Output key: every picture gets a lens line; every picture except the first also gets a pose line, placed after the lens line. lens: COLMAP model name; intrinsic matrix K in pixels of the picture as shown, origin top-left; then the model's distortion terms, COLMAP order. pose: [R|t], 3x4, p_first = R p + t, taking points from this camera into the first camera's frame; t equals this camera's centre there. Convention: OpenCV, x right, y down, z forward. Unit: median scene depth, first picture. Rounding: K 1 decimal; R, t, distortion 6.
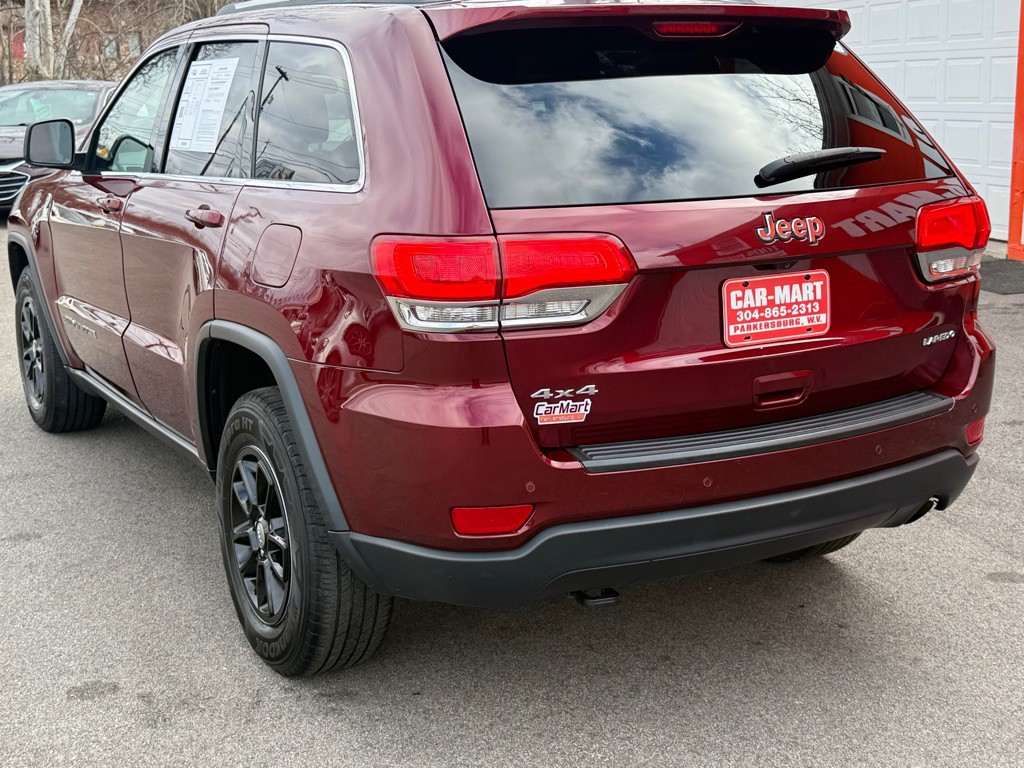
lens RADIAL K [[1308.7, 0, 512.0], [0, 1308.7, 384.0], [0, 0, 1]] dist [0.186160, -0.304628]
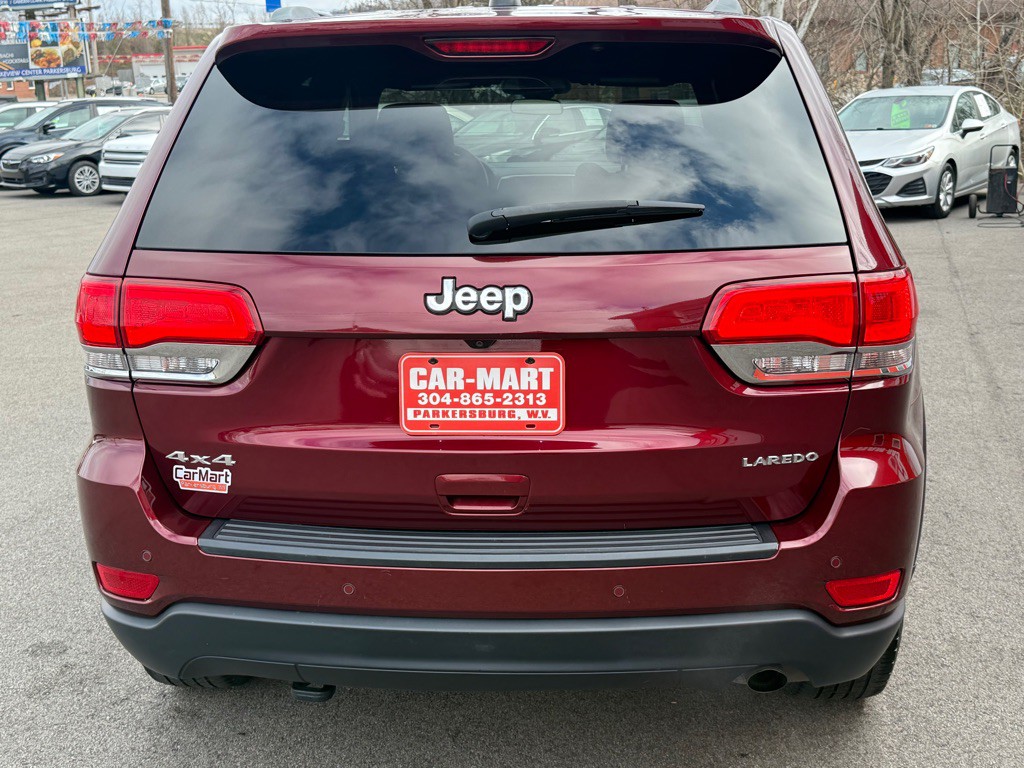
lens RADIAL K [[1125.9, 0, 512.0], [0, 1125.9, 384.0], [0, 0, 1]] dist [0.137383, -0.236049]
pose [[0.845250, 0.122249, -0.520200, 0.581553], [-0.119416, 0.992074, 0.039107, -0.093977], [0.520858, 0.029065, 0.853148, 0.419034]]
